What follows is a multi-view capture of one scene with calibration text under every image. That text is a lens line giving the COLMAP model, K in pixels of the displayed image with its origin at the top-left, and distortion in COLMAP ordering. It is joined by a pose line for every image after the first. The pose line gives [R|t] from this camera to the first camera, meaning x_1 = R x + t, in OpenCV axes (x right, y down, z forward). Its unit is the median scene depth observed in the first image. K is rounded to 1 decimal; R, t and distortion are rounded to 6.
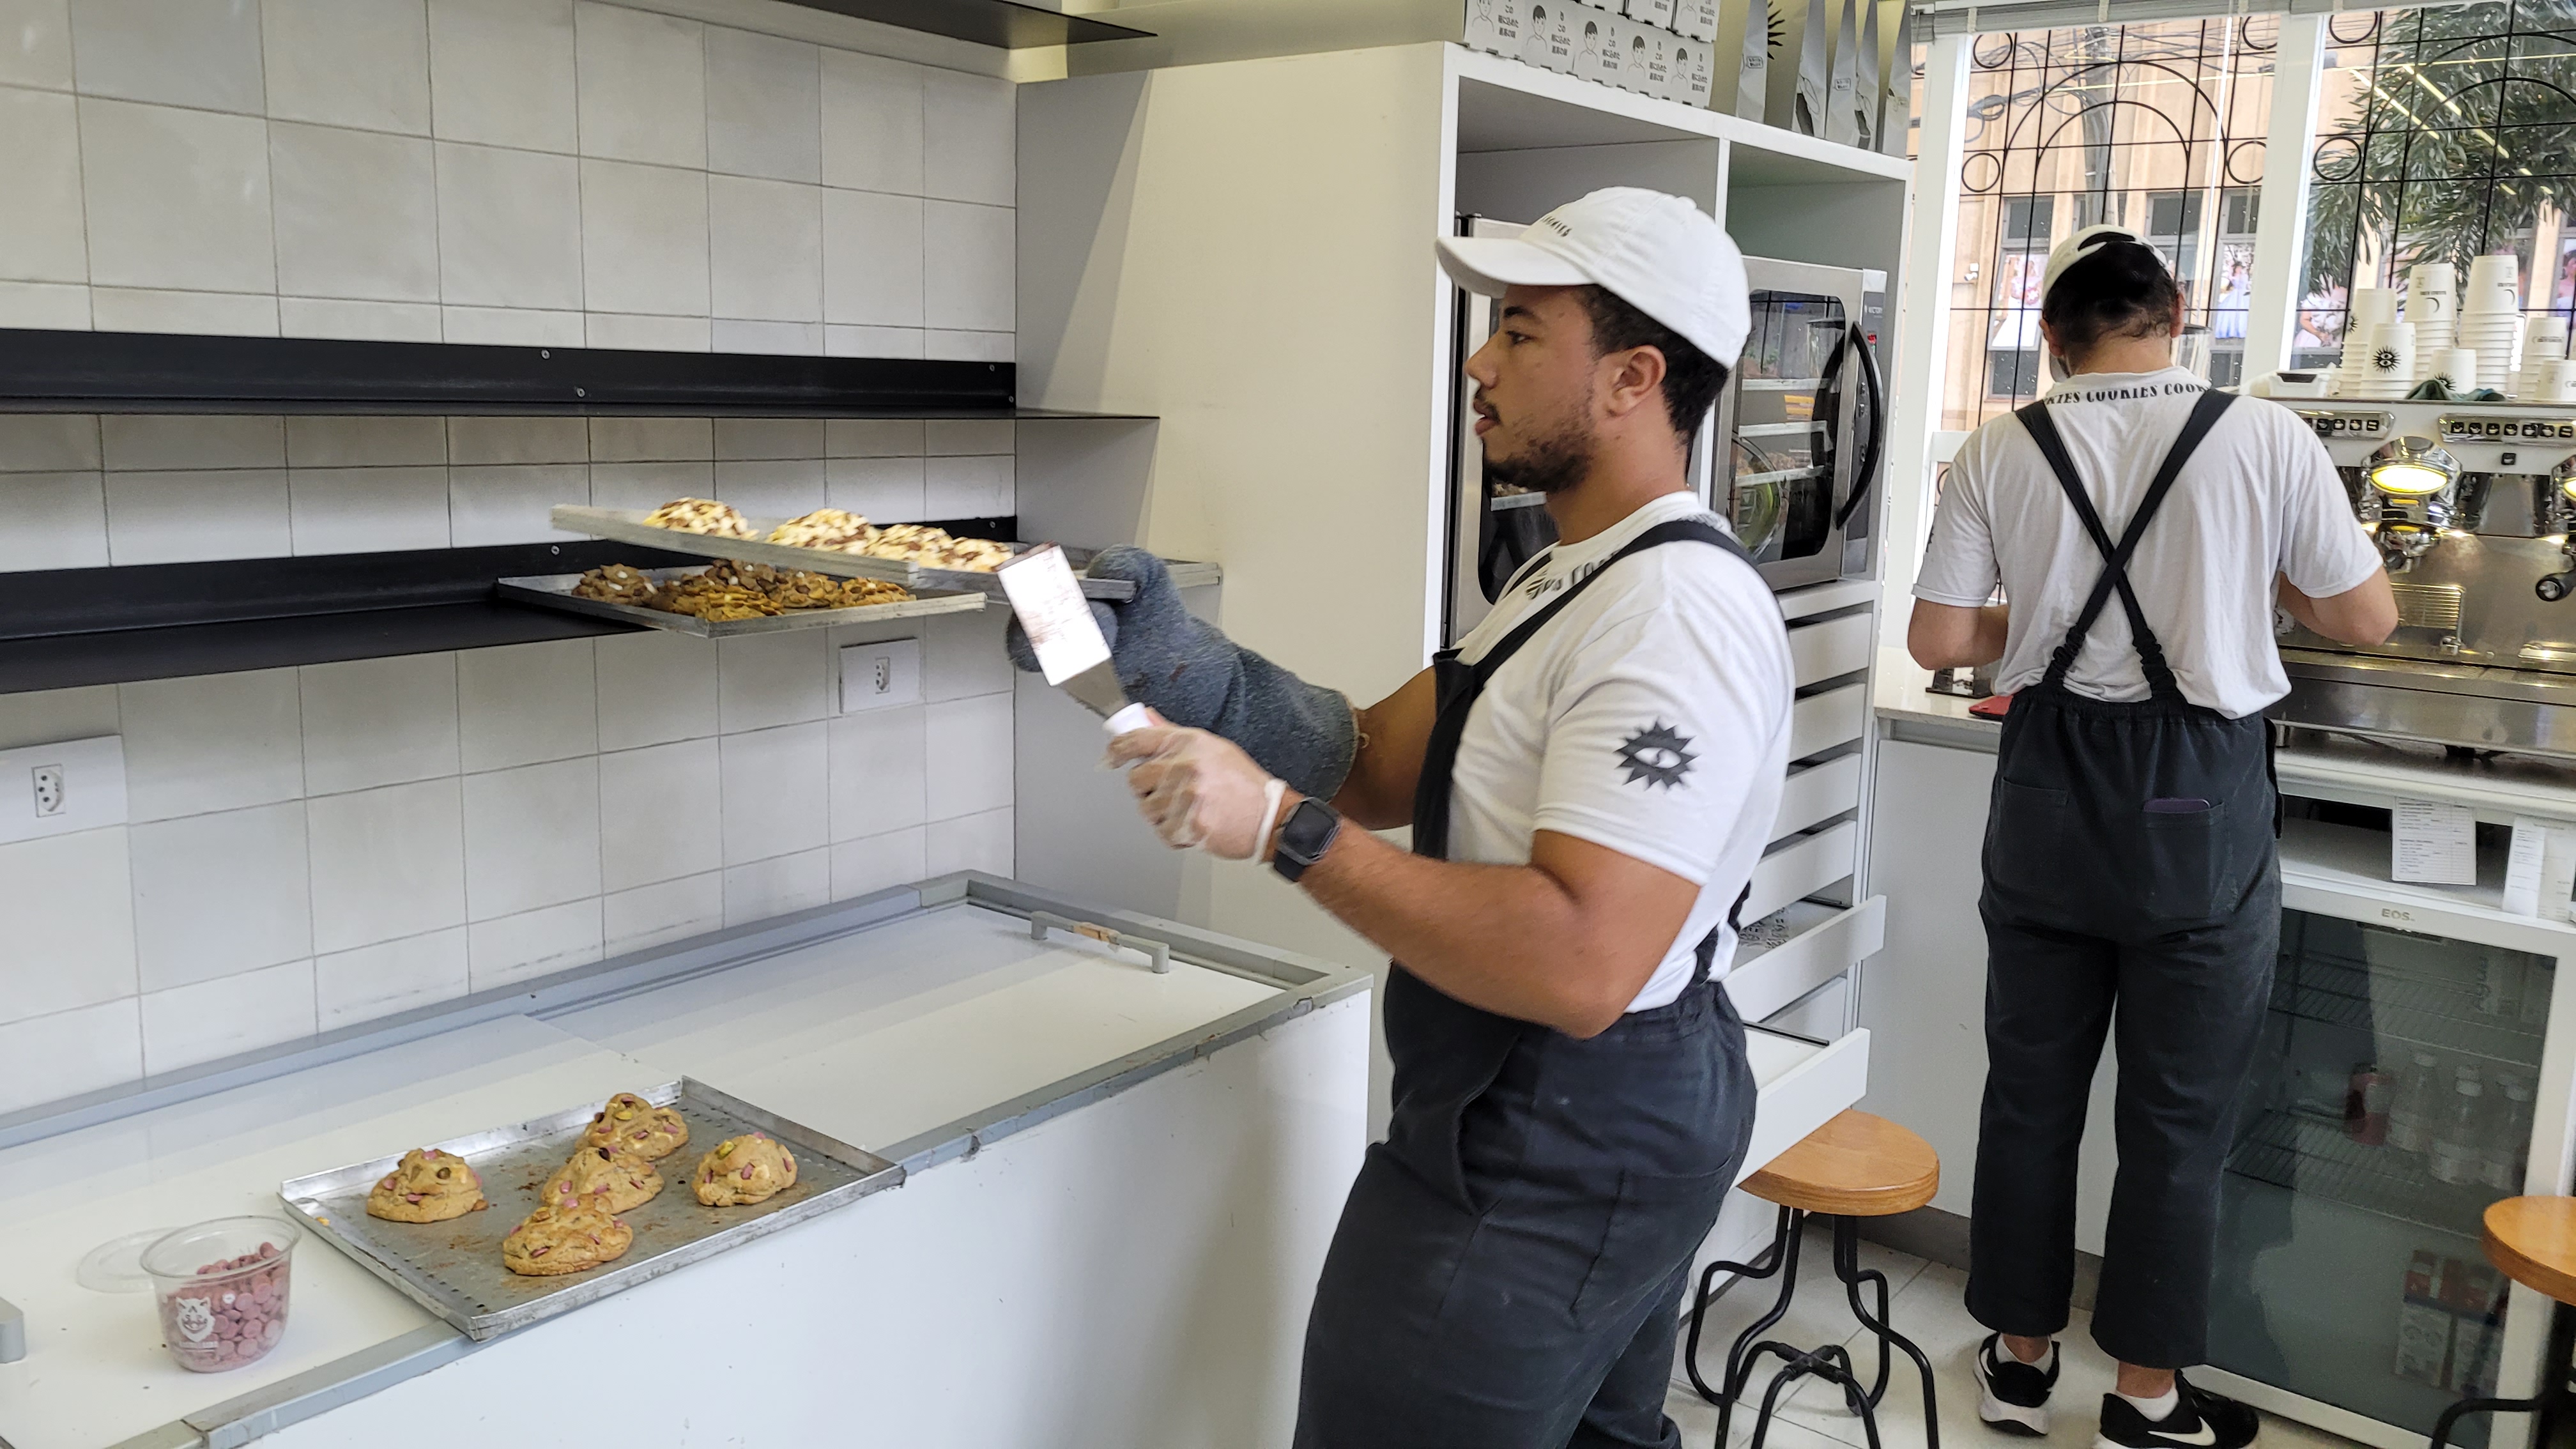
lens RADIAL K [[1930.6, 0, 1280.0], [0, 1930.6, 674.1], [0, 0, 1]] dist [0.031644, -0.000530]
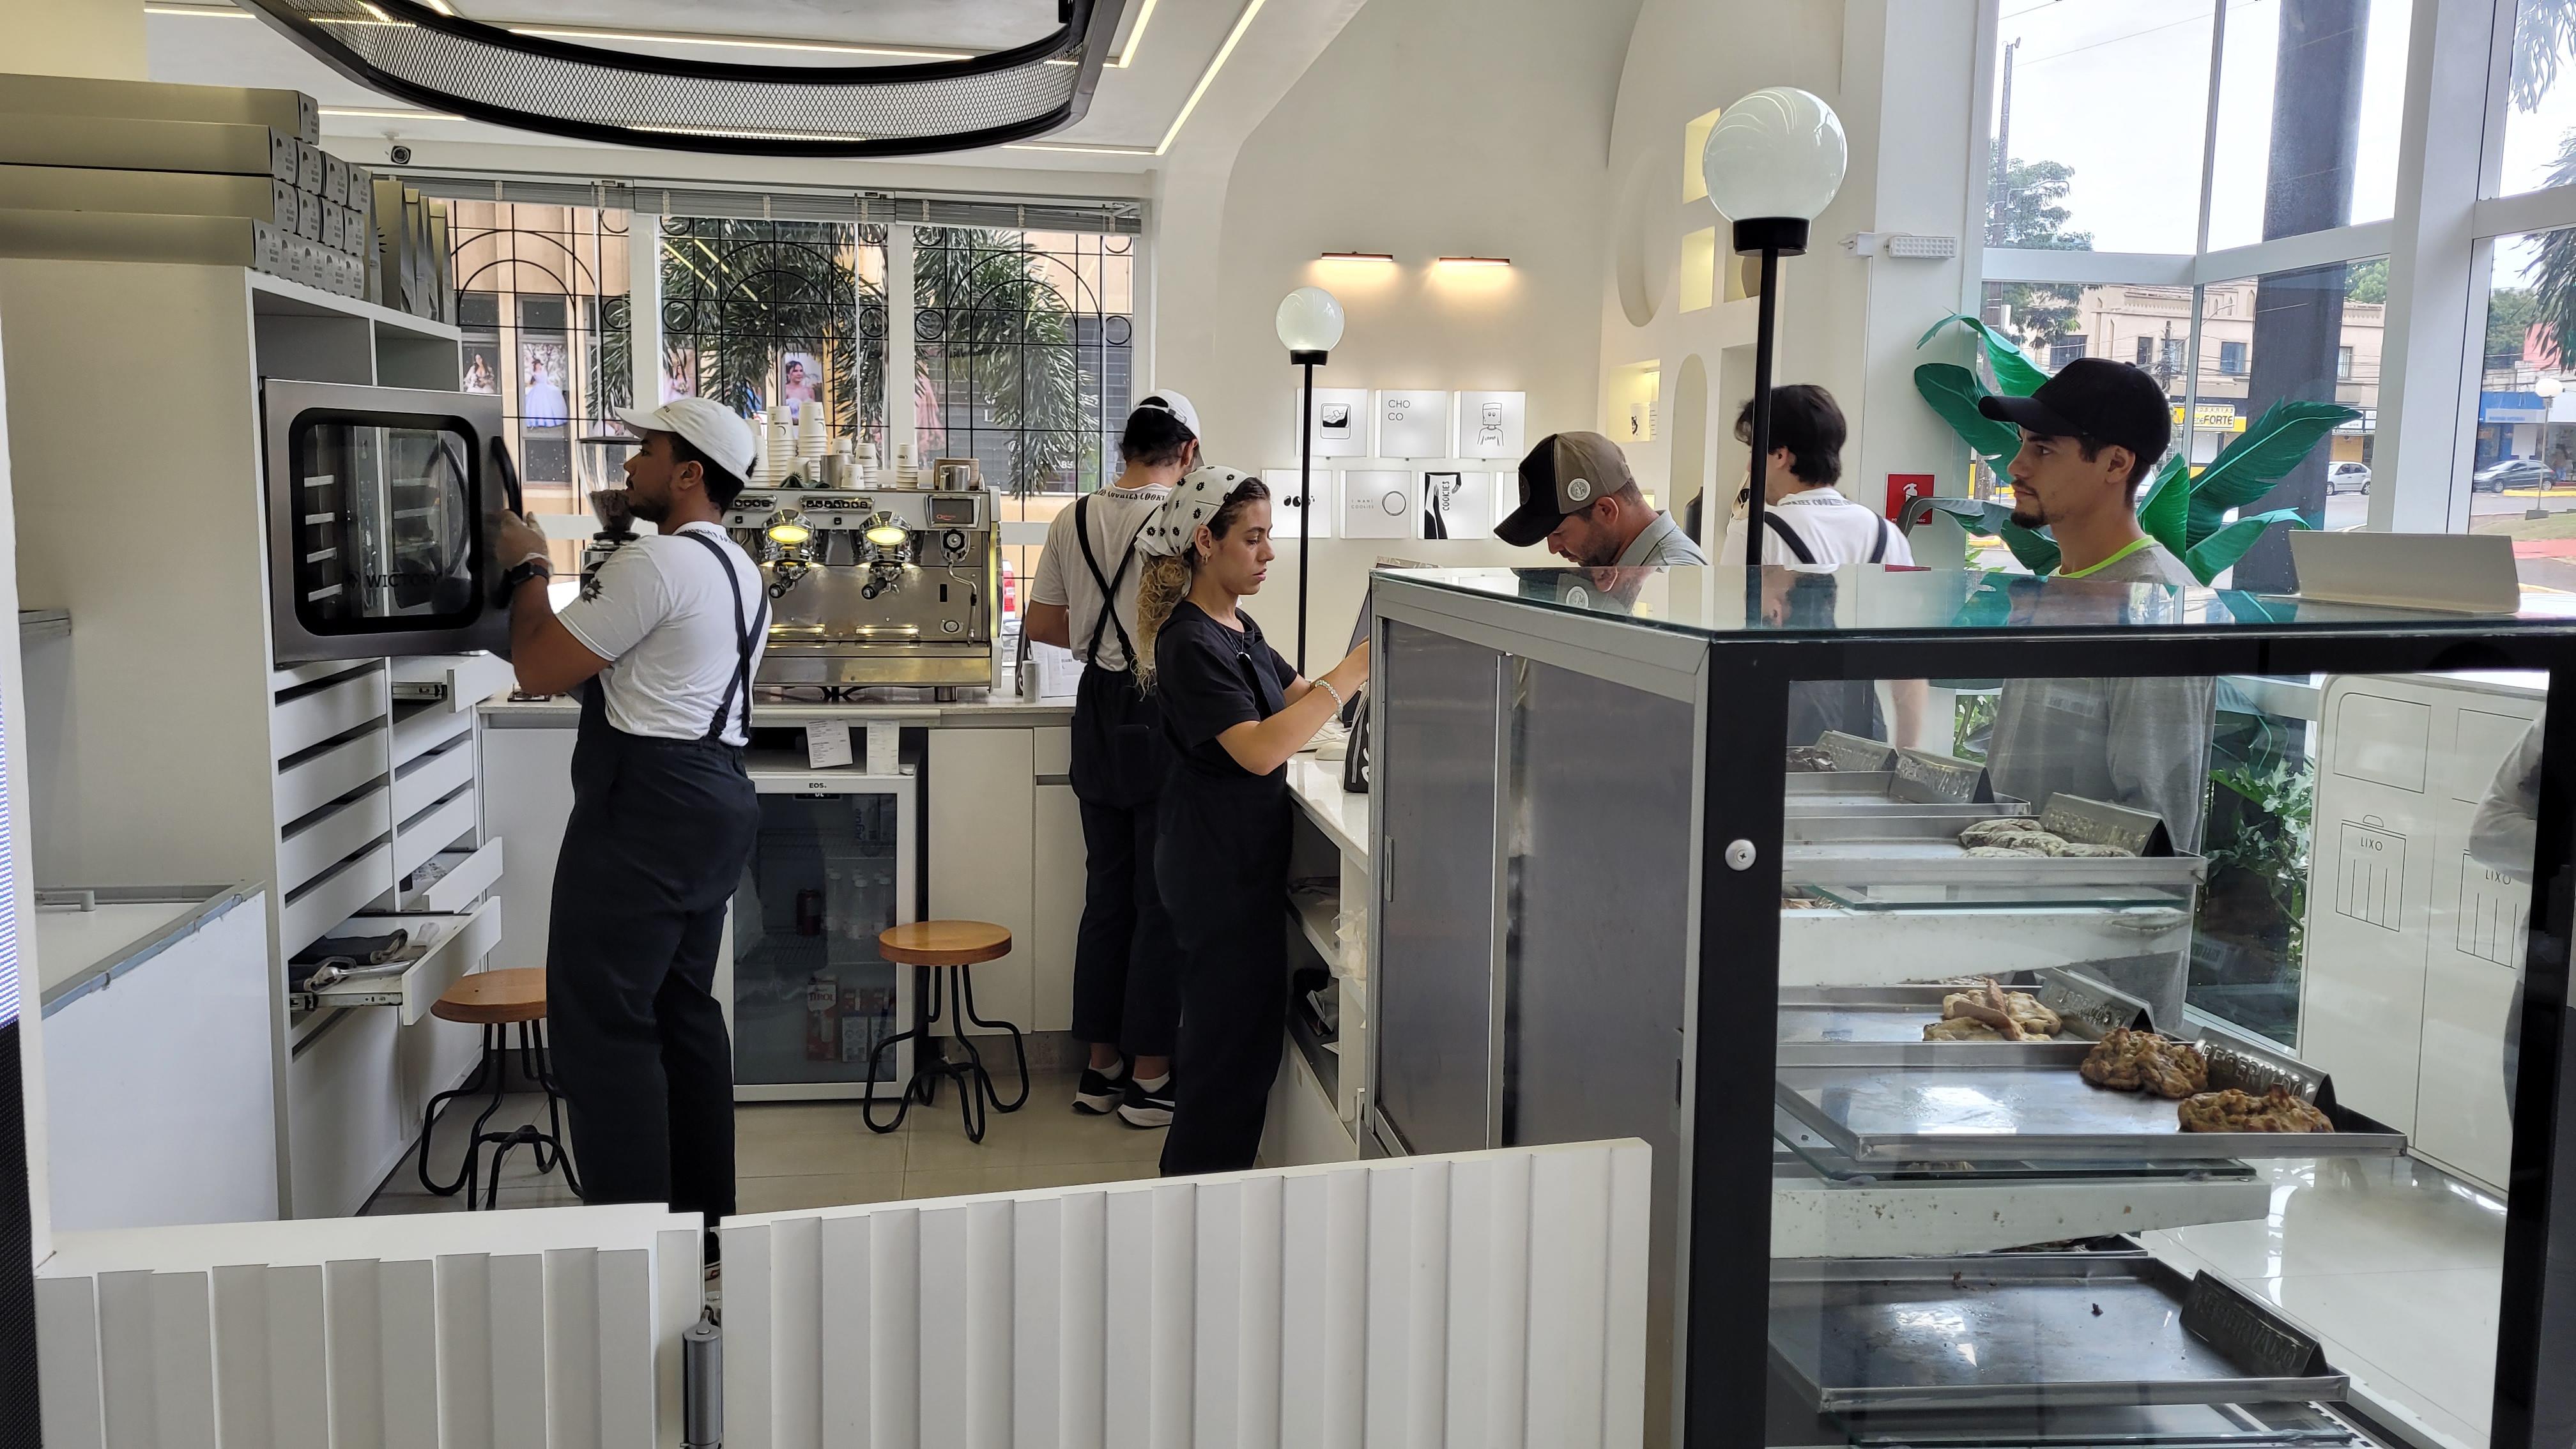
lens RADIAL K [[1930.6, 0, 1280.0], [0, 1930.6, 674.1], [0, 0, 1]] dist [0.031644, -0.000530]
pose [[0.678692, -0.087832, 0.729152, -0.376219], [0.117769, 0.992991, 0.009994, 0.055282], [-0.724919, 0.079088, 0.684279, -0.460003]]
